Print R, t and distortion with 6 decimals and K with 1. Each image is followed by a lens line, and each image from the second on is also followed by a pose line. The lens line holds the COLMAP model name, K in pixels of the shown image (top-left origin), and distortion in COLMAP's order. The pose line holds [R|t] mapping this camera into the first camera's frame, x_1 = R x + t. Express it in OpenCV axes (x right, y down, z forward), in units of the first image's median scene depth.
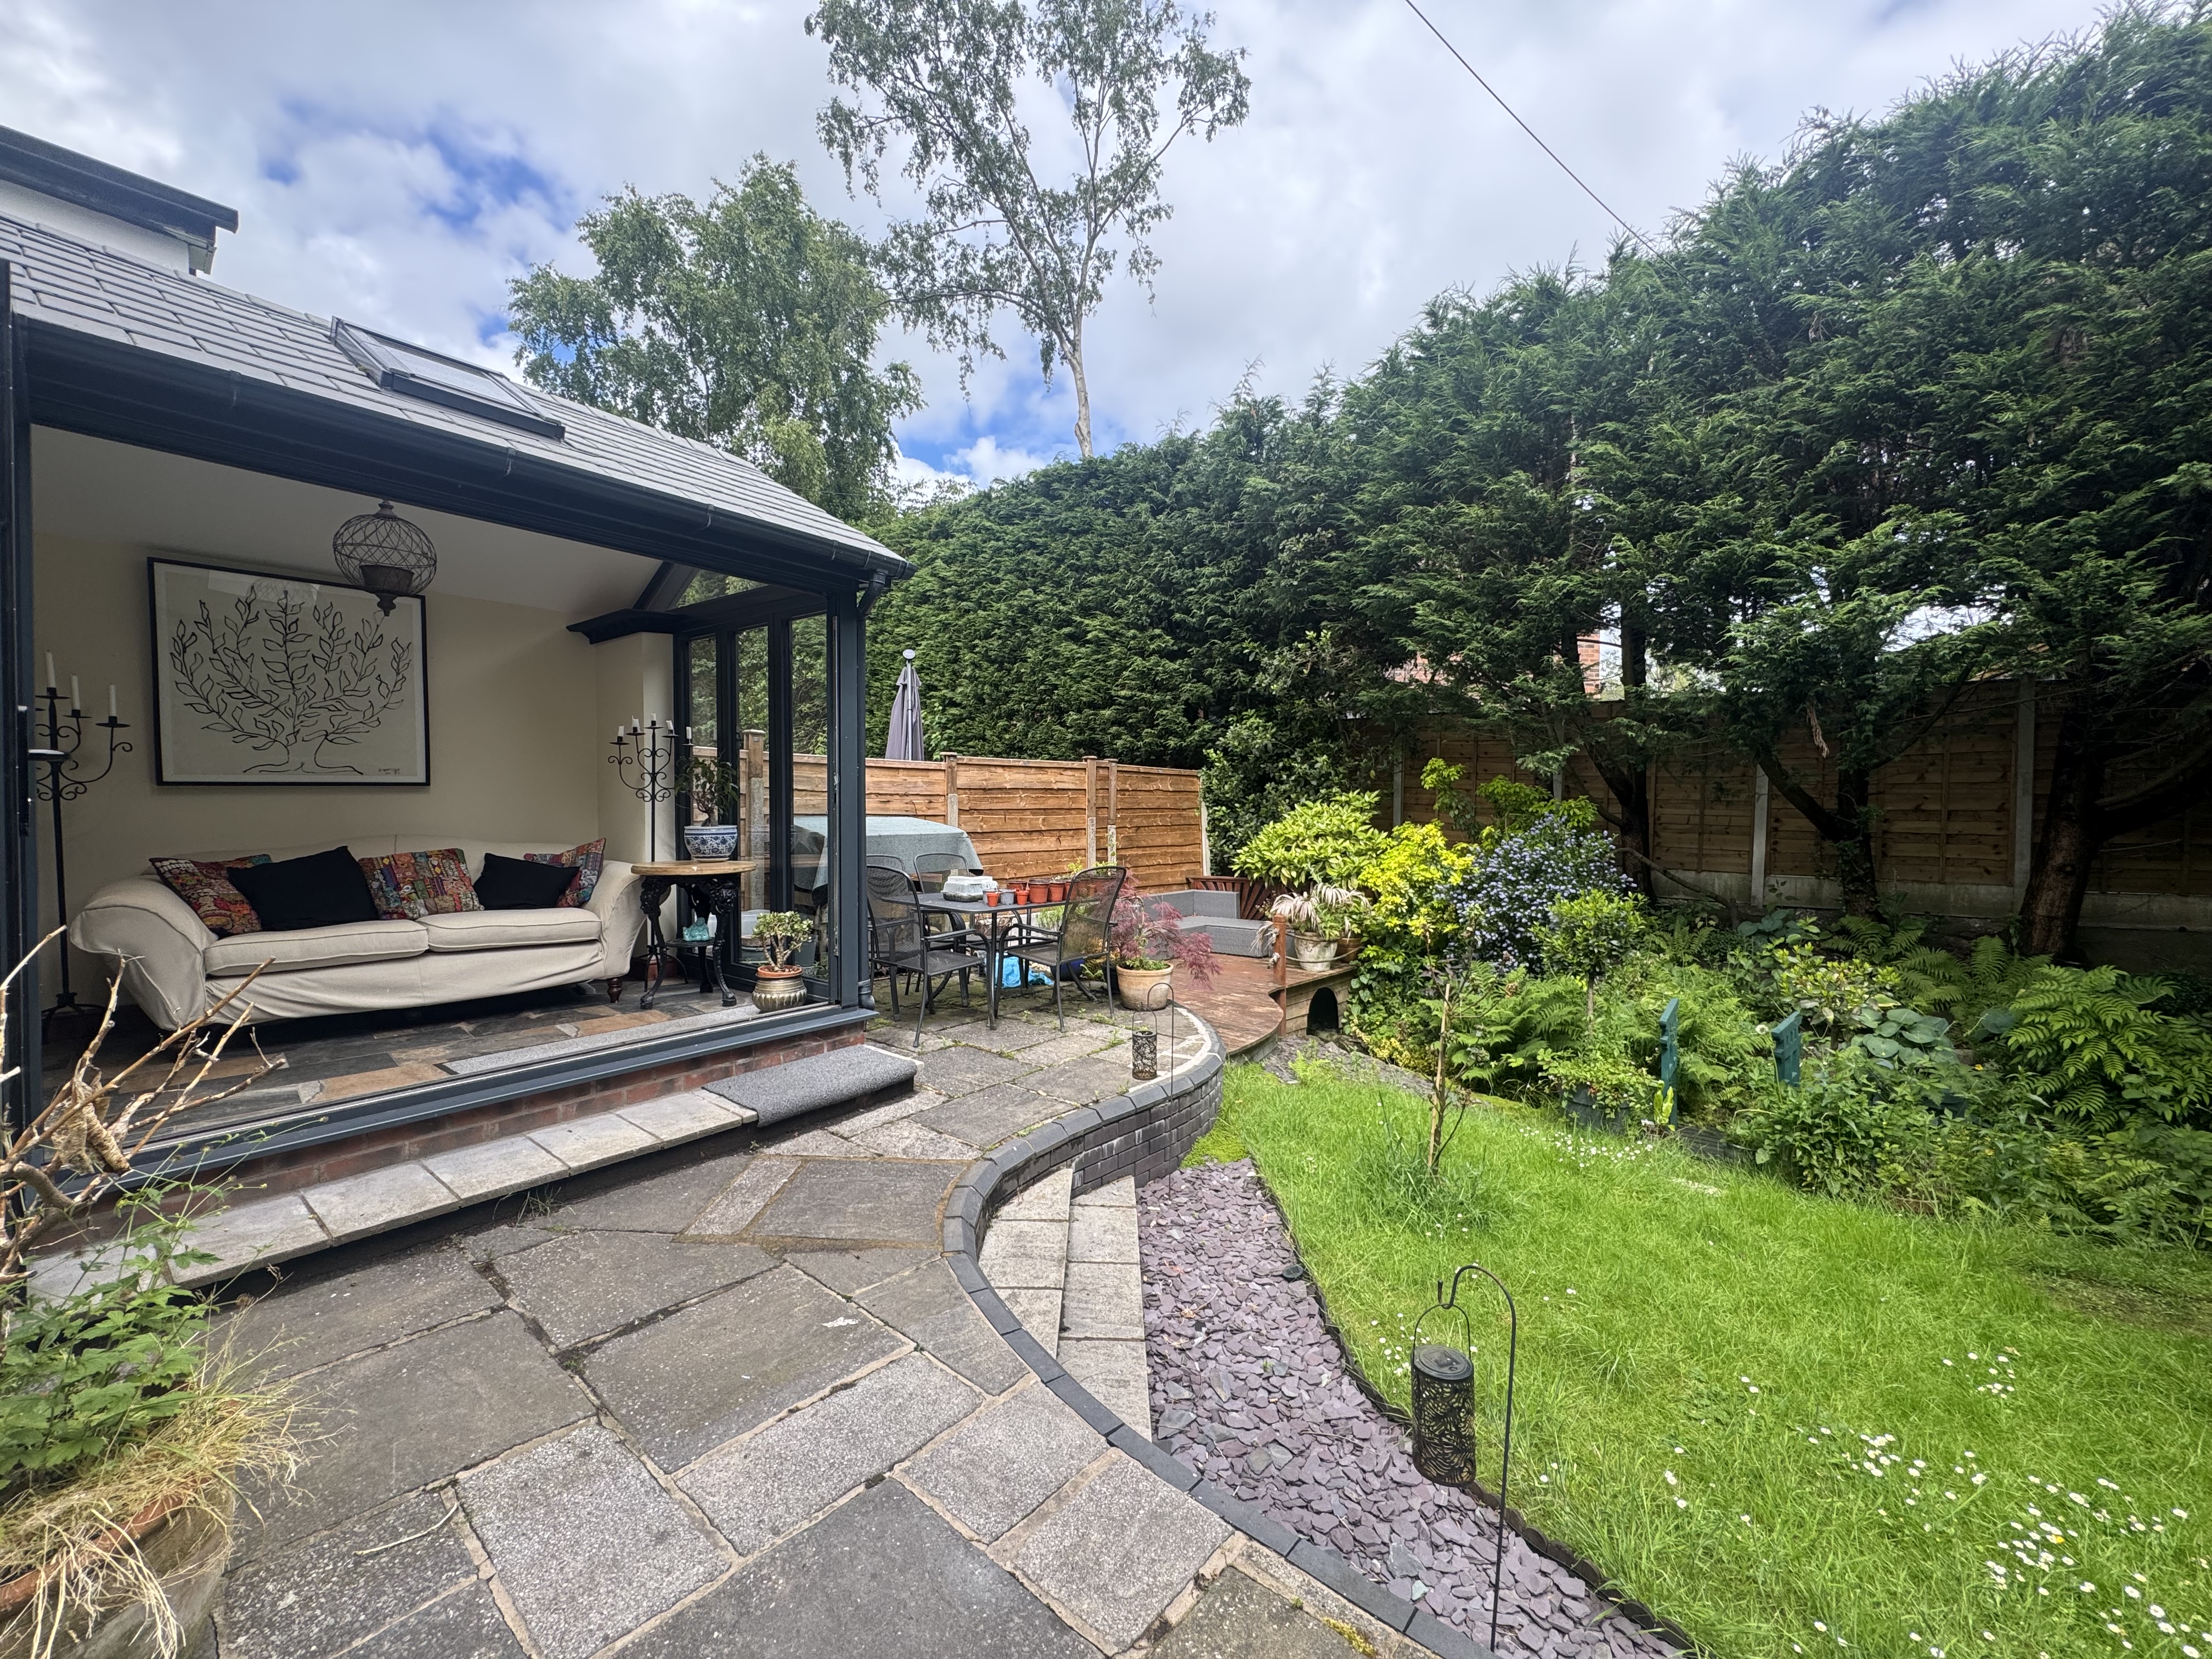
lens RADIAL K [[882.3, 0, 1097.2], [0, 882.3, 829.4], [0, 0, 1]] dist [0.001113, -0.001561]
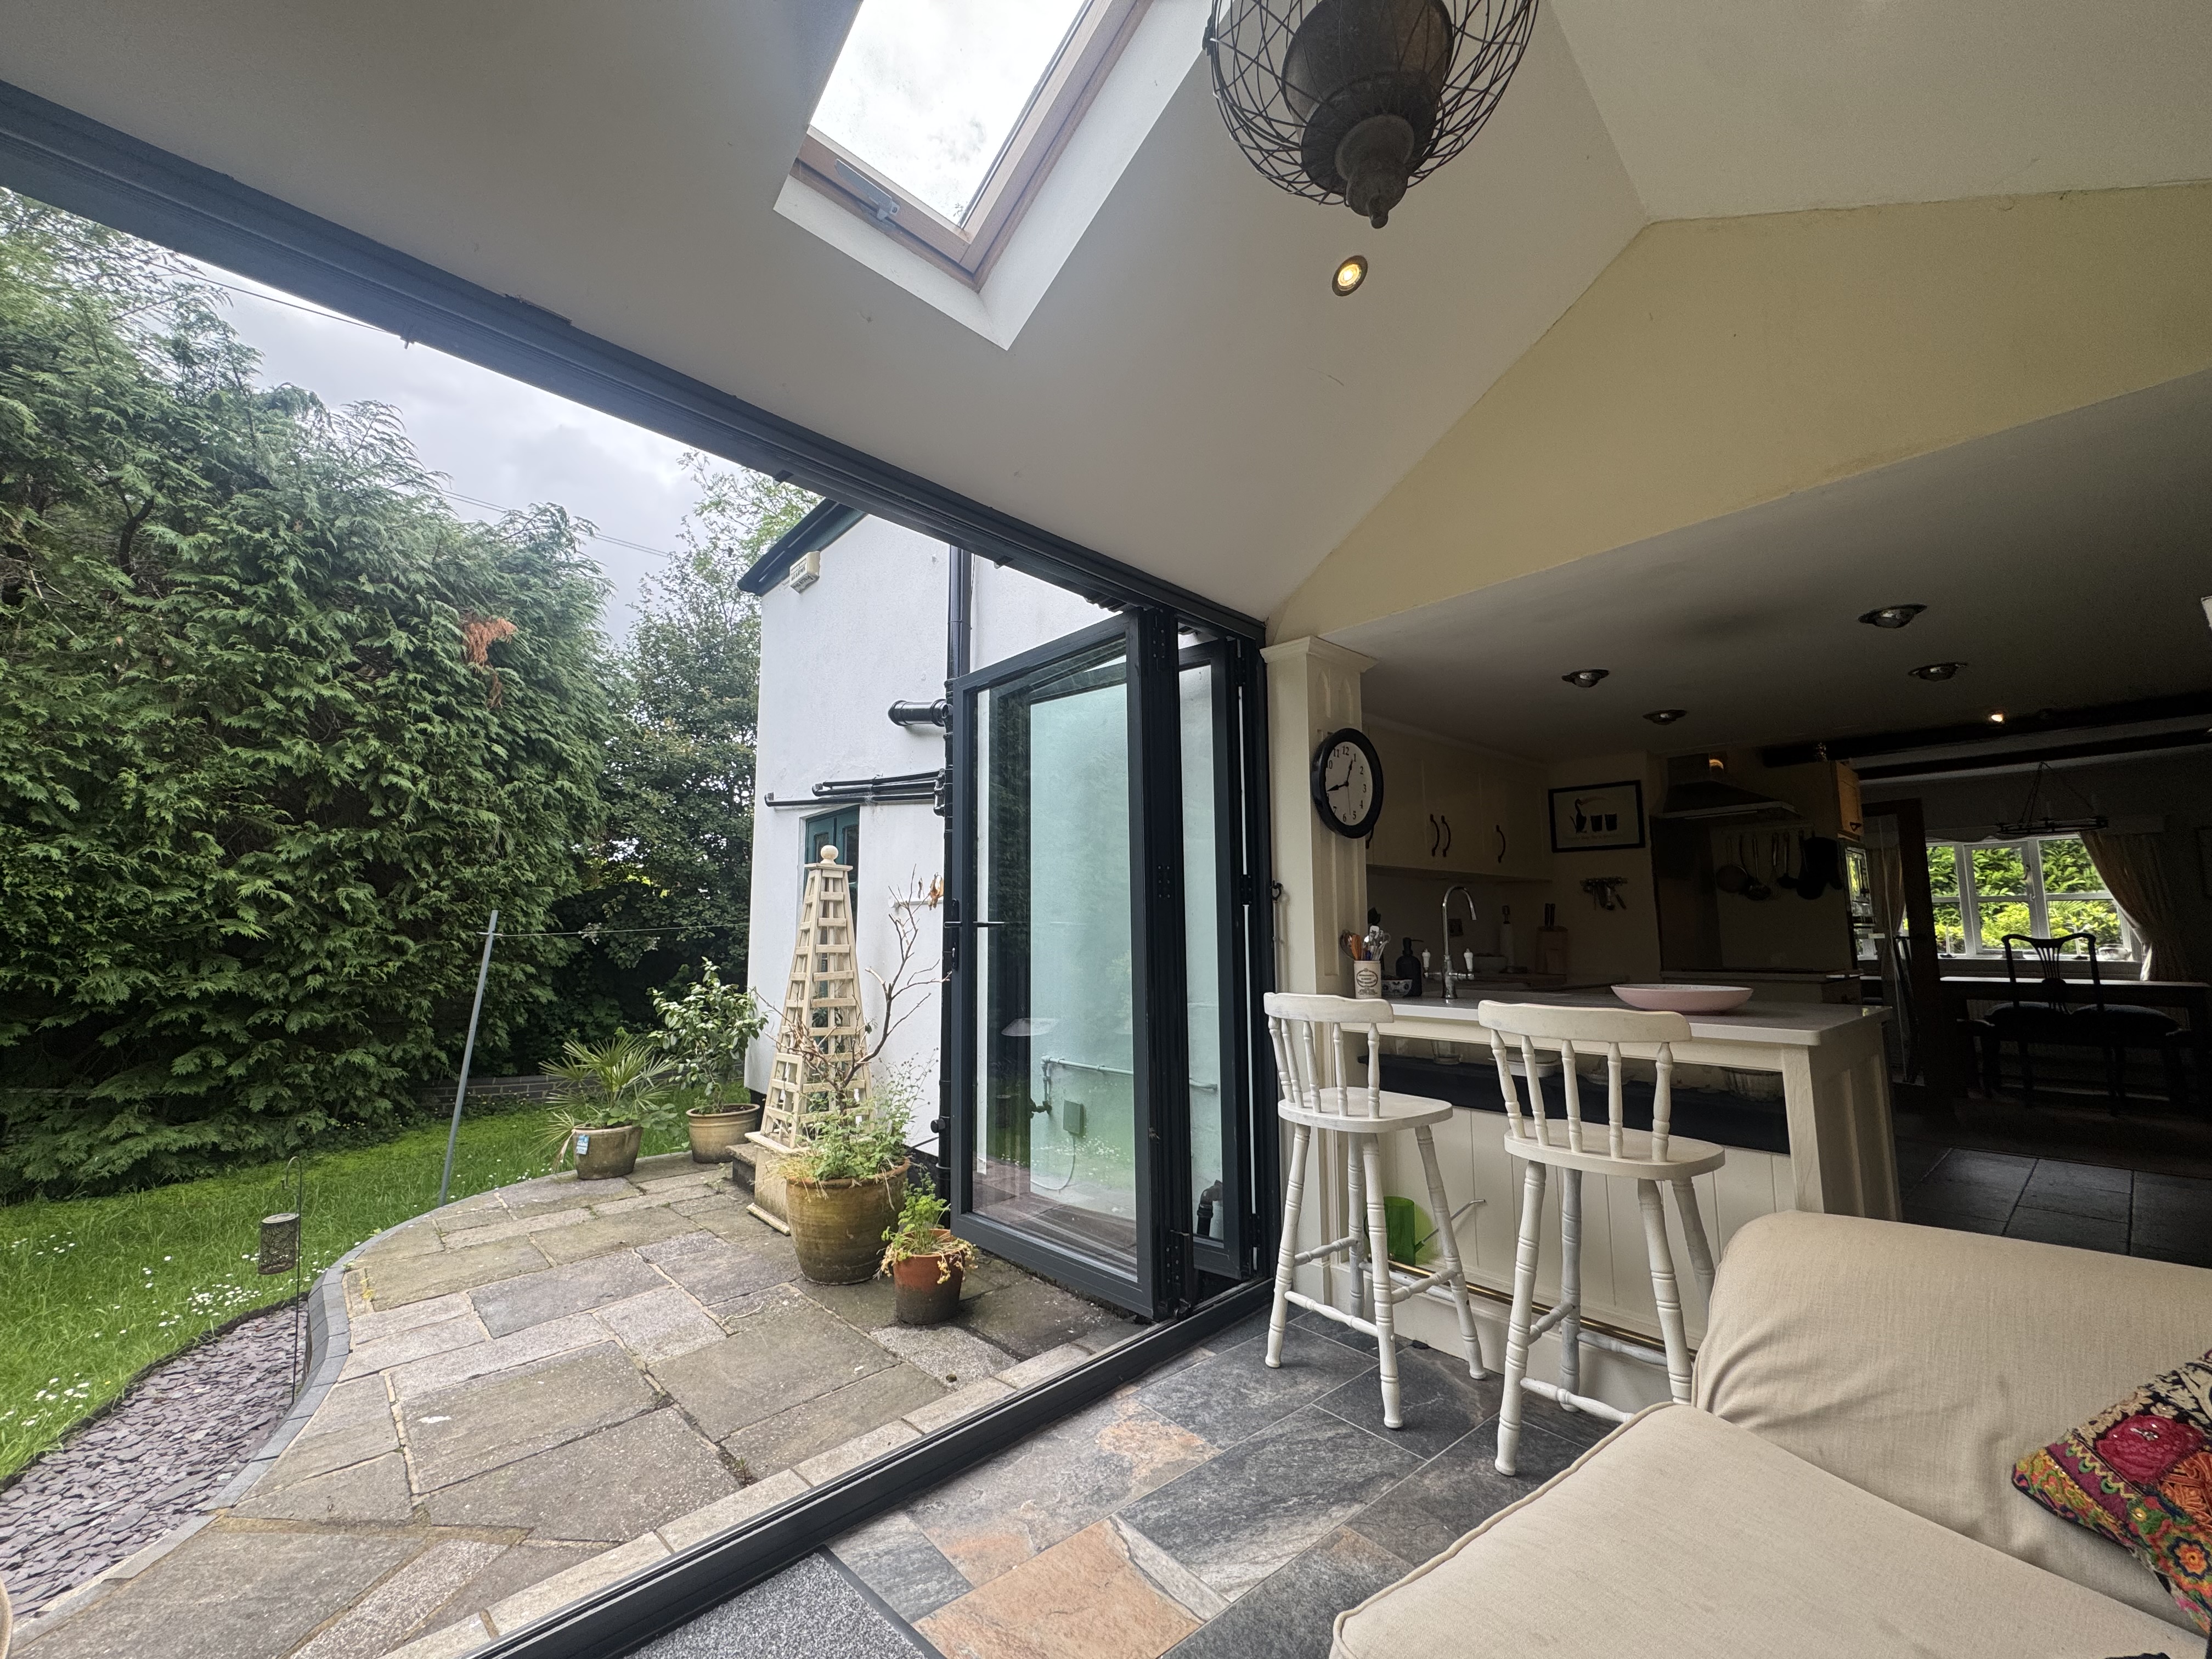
lens RADIAL K [[882.3, 0, 1101.4], [0, 882.3, 824.4], [0, 0, 1]] dist [0.001113, -0.001561]
pose [[-0.993164, 0.020536, 0.114911, -0.345554], [0.009729, 0.995541, -0.093827, -0.020757], [-0.116325, -0.092068, -0.988935, 0.563856]]
